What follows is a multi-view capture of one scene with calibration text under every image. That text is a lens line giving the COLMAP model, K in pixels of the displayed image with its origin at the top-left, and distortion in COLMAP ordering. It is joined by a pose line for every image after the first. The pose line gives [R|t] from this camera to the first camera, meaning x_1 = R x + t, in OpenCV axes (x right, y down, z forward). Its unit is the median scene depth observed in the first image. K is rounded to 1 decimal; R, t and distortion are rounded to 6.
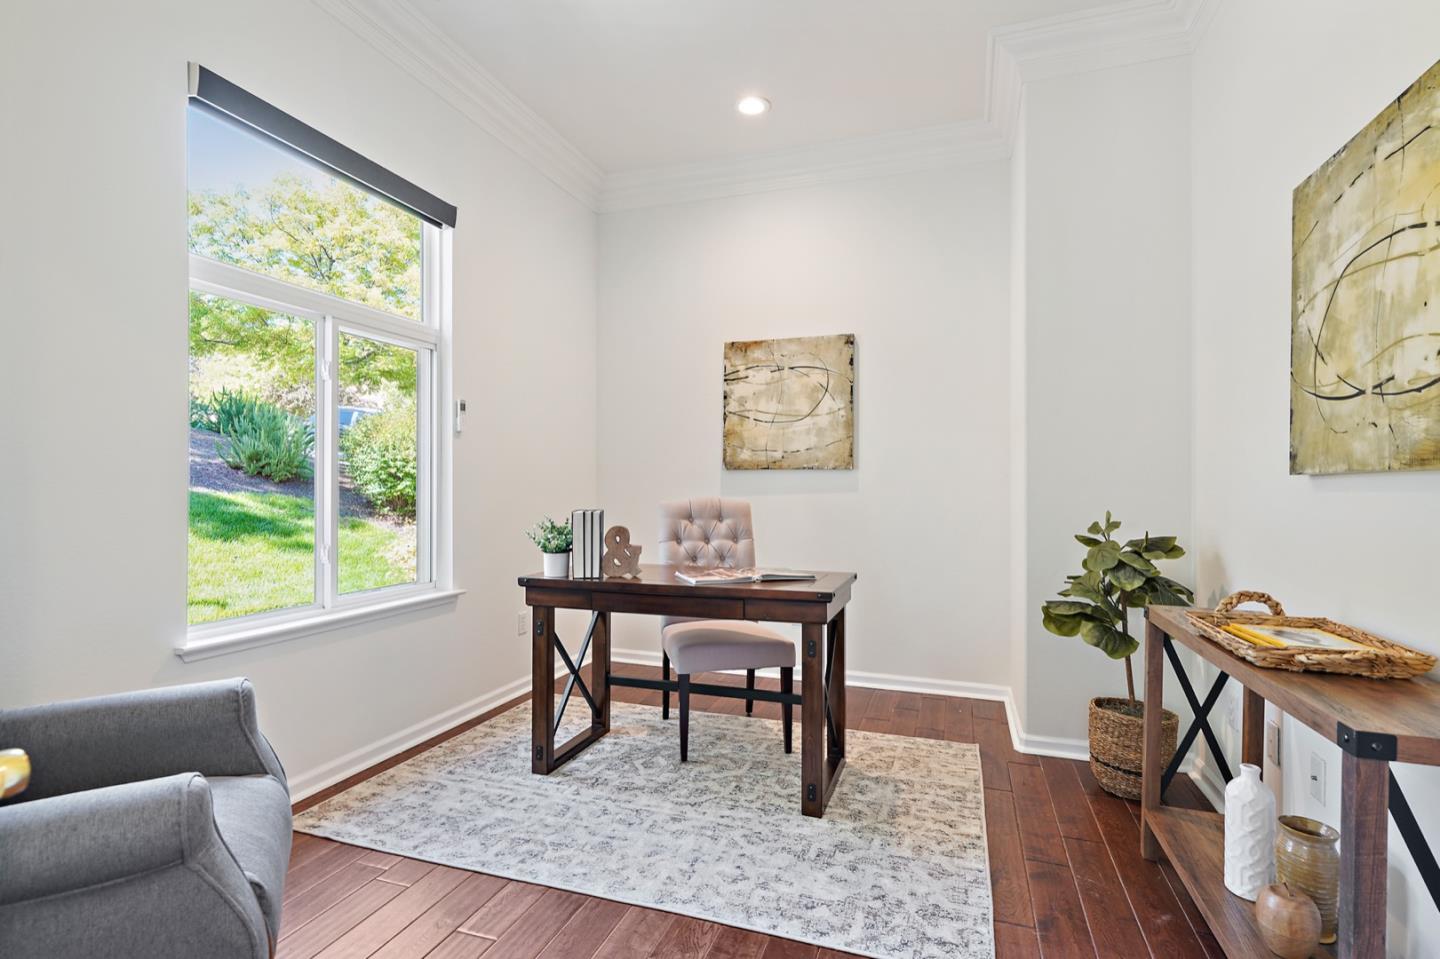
lens RADIAL K [[664.4, 0, 722.8], [0, 664.4, 487.3], [0, 0, 1]] dist [0.002742, -0.000440]
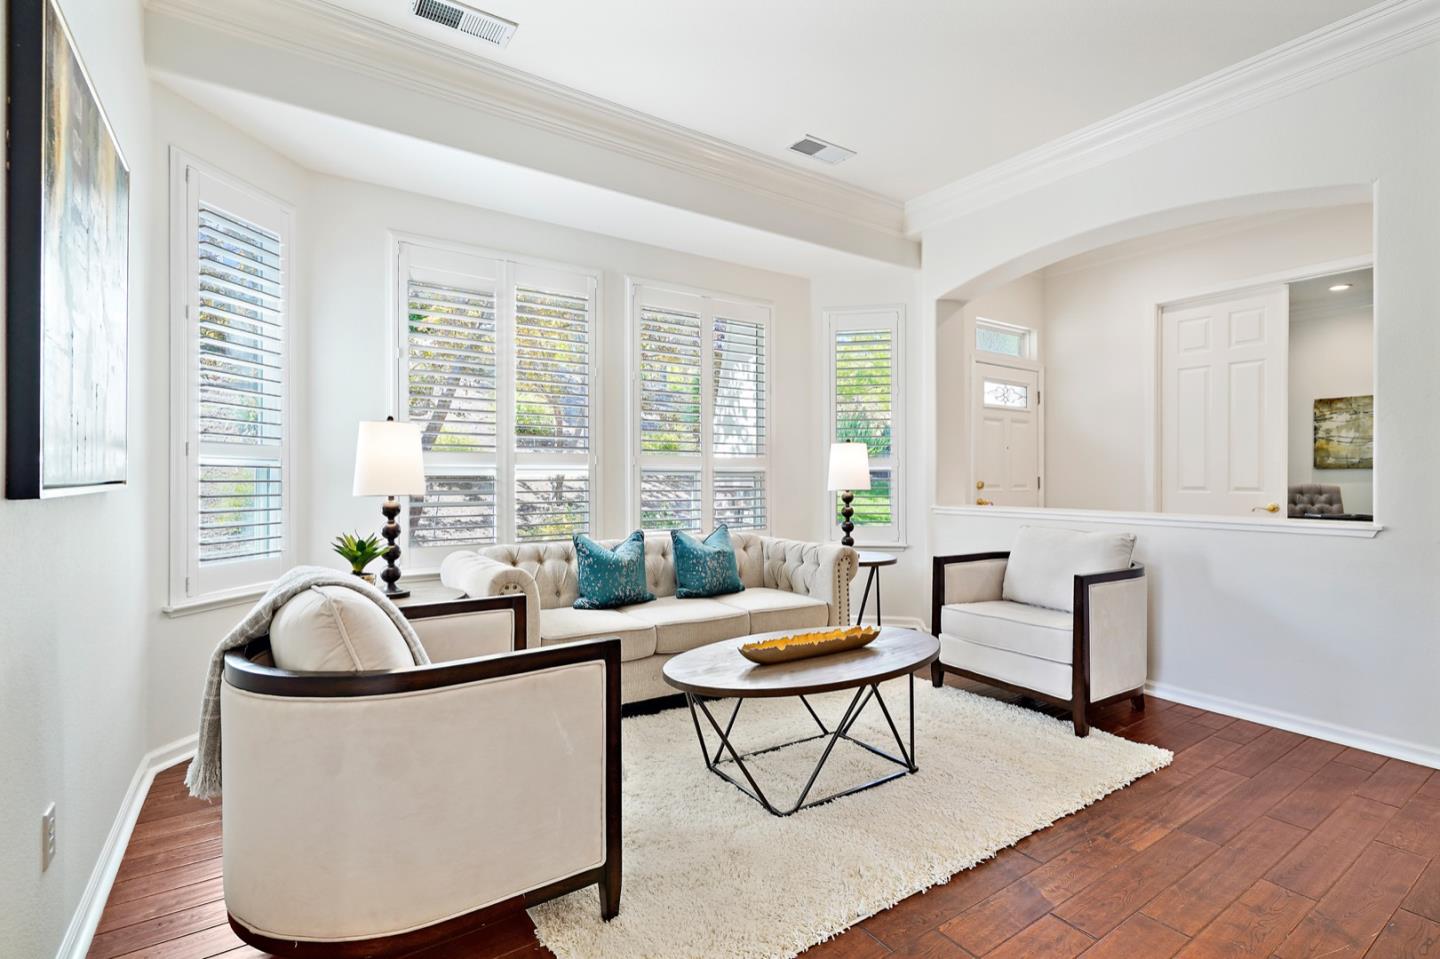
lens RADIAL K [[664.4, 0, 726.4], [0, 664.4, 475.2], [0, 0, 1]] dist [0.002742, -0.000440]
pose [[0.804972, -0.008840, -0.593247, -0.219727], [0.006154, 0.999960, -0.006549, -0.006739], [0.593281, 0.001621, 0.804994, -1.469971]]
